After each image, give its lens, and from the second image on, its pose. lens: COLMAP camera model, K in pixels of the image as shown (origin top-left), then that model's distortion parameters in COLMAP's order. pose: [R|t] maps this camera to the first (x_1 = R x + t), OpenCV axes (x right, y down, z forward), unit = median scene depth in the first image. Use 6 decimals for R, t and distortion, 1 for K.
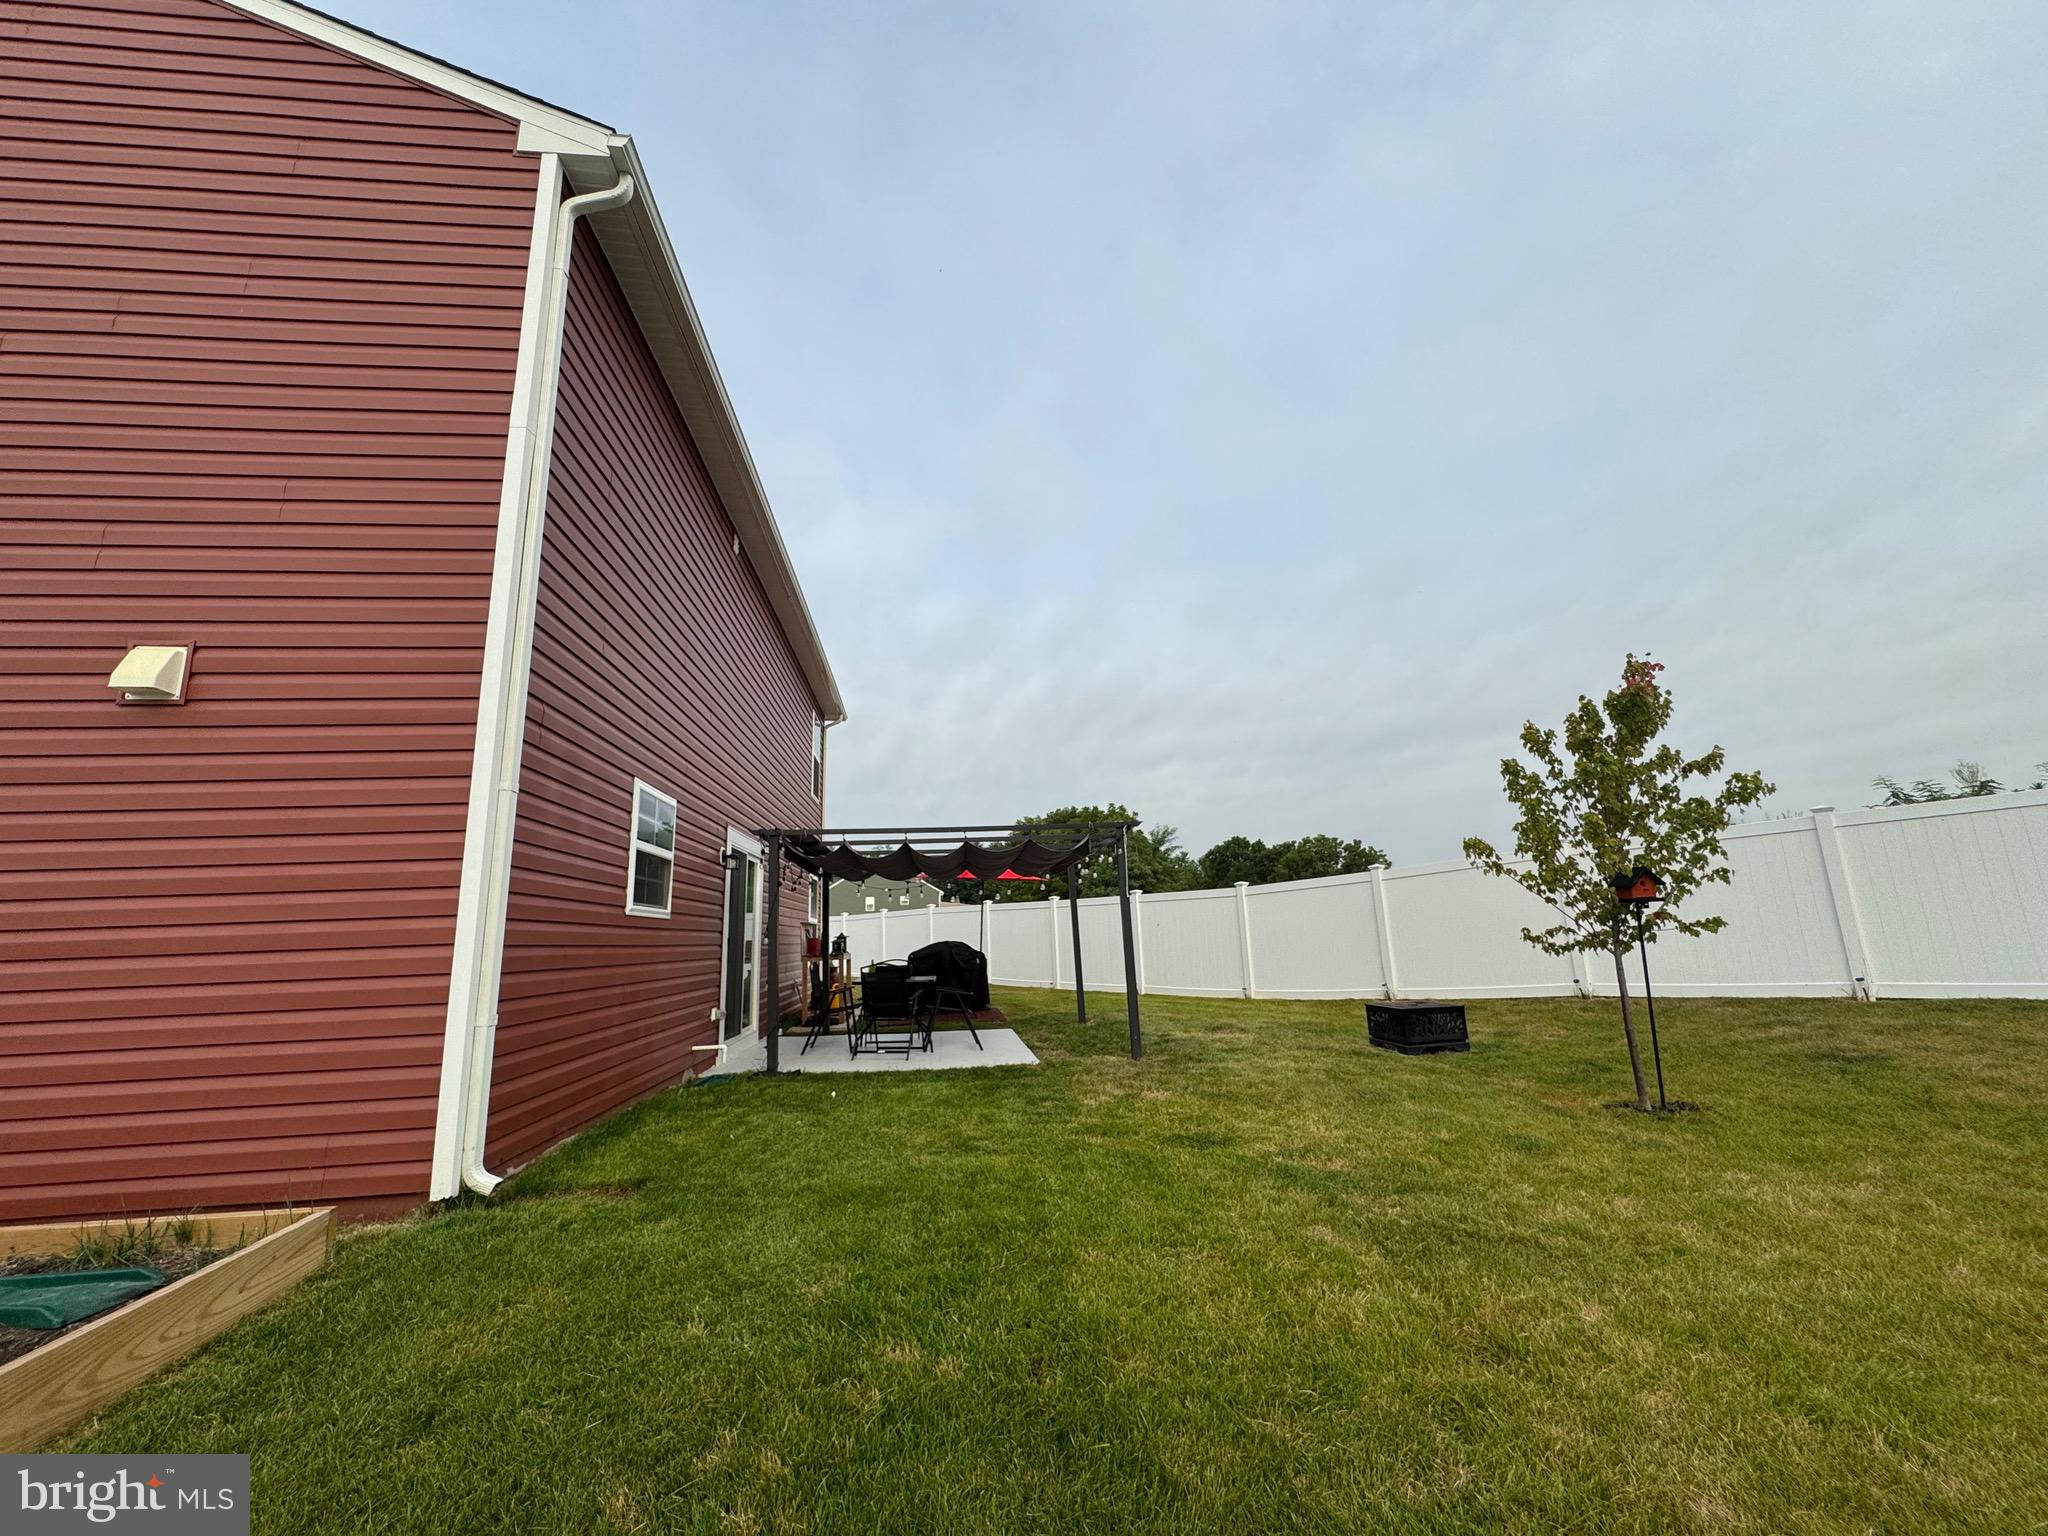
lens RADIAL K [[818.9, 0, 1023.7], [0, 818.9, 762.9], [0, 0, 1]] dist [-0.000886, 0.000785]
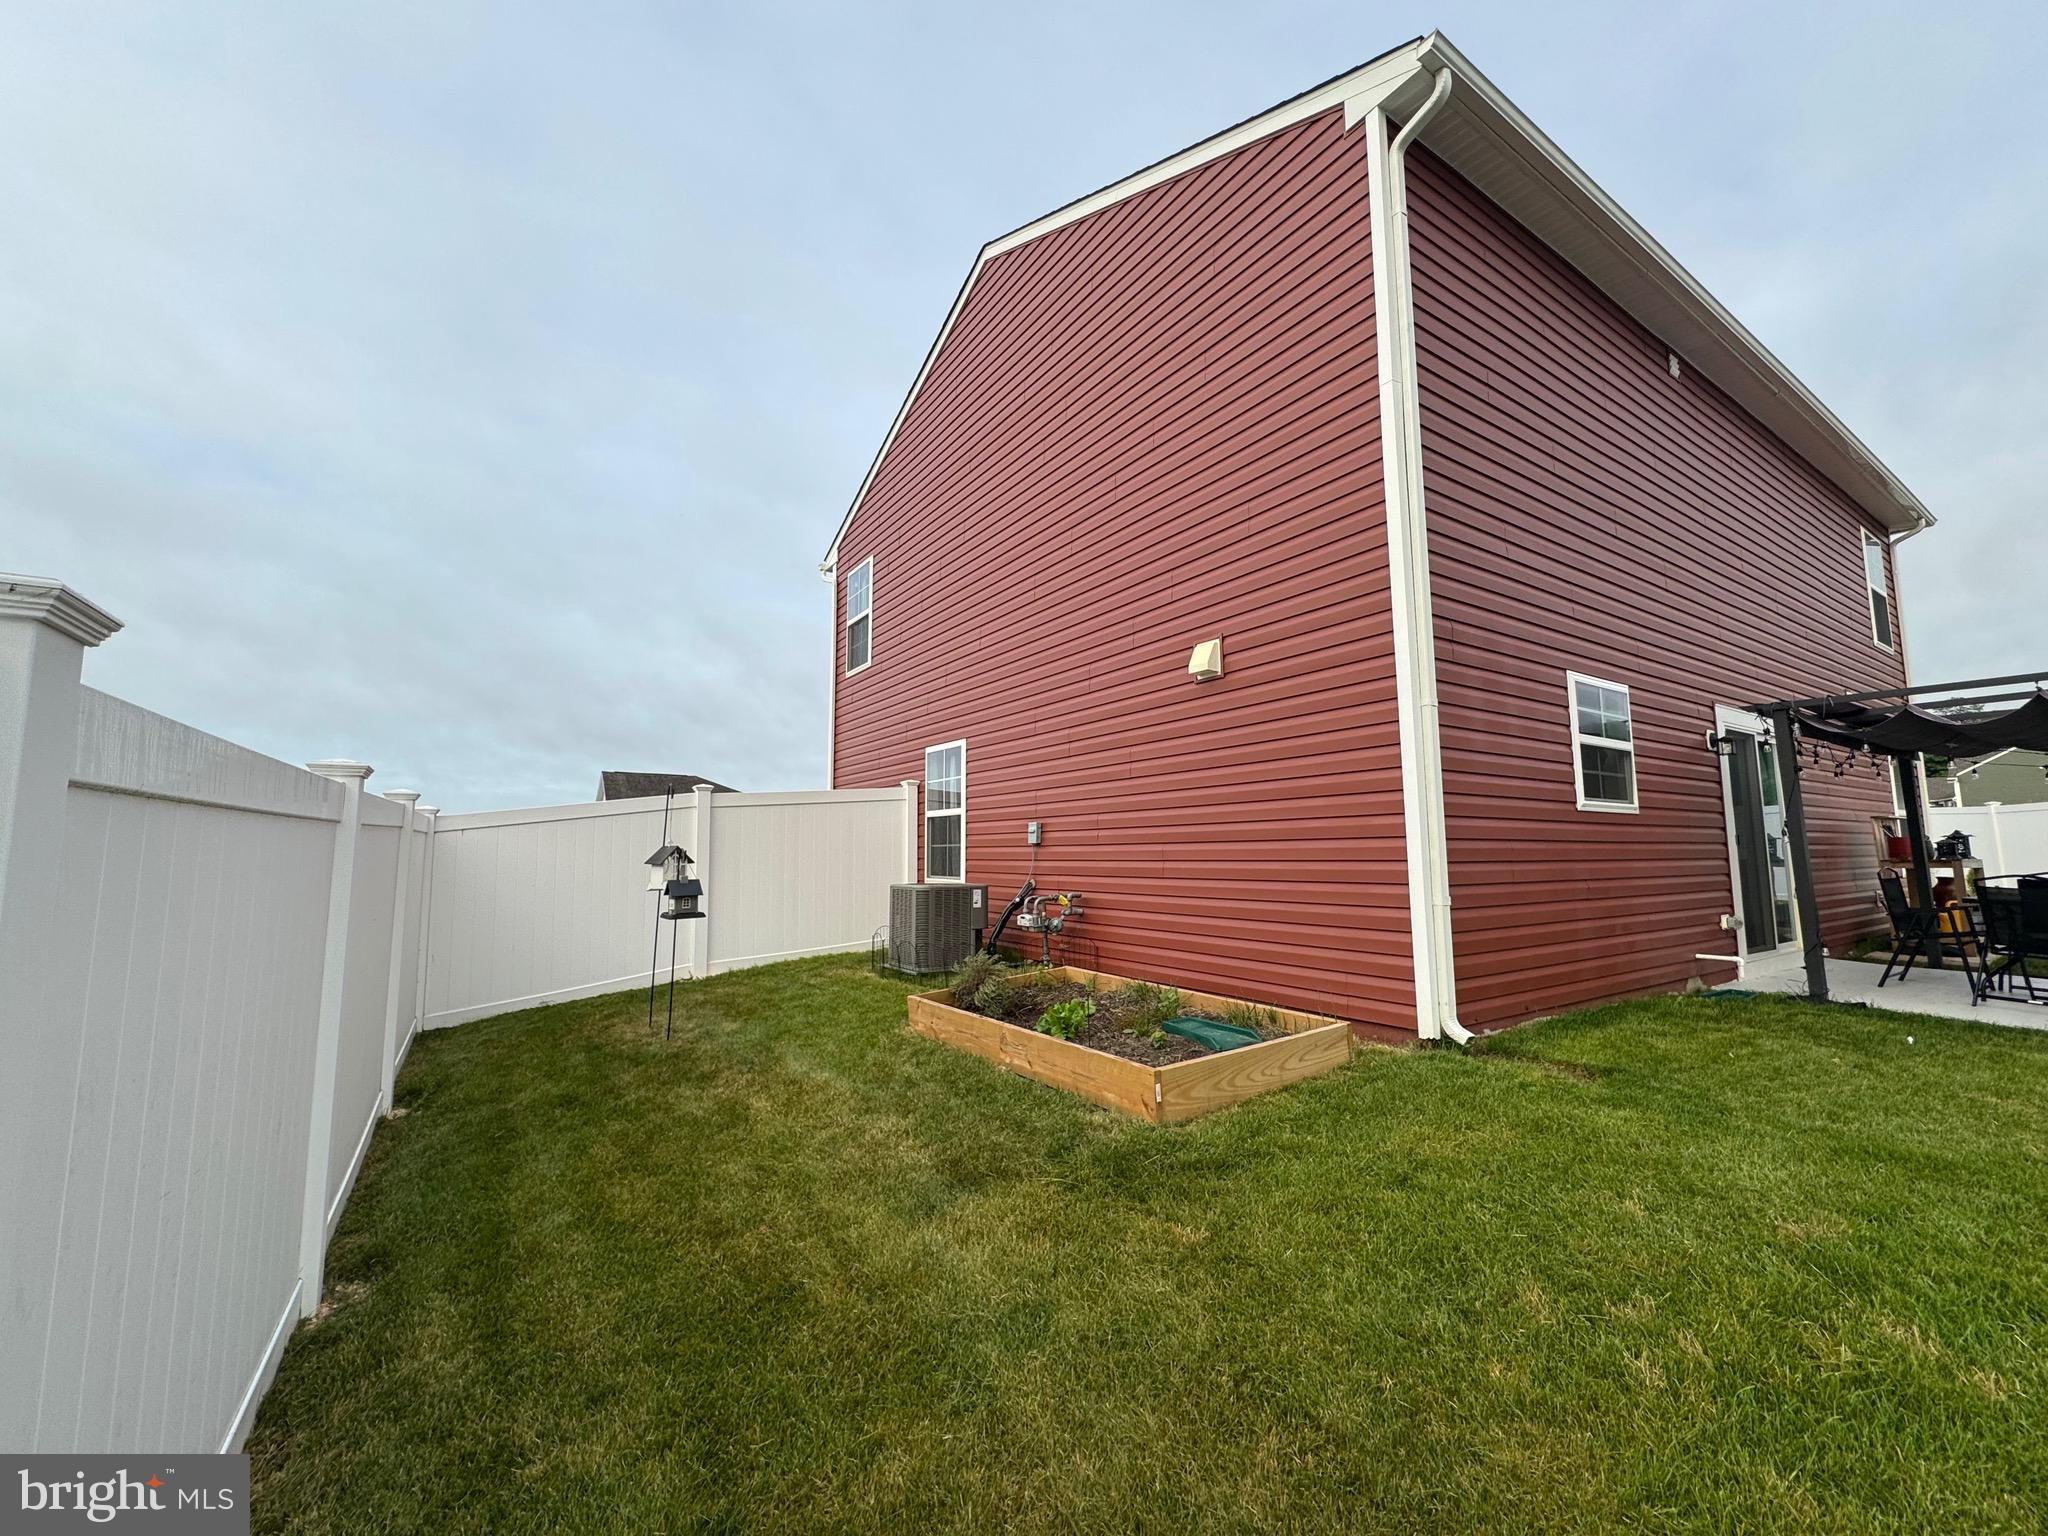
lens RADIAL K [[818.9, 0, 1025.1], [0, 818.9, 766.8], [0, 0, 1]] dist [-0.000886, 0.000785]
pose [[0.454375, -0.061658, -0.888674, 0.125058], [0.176179, 0.984117, 0.021799, -0.006041], [0.873215, -0.166470, 0.458021, -0.028378]]
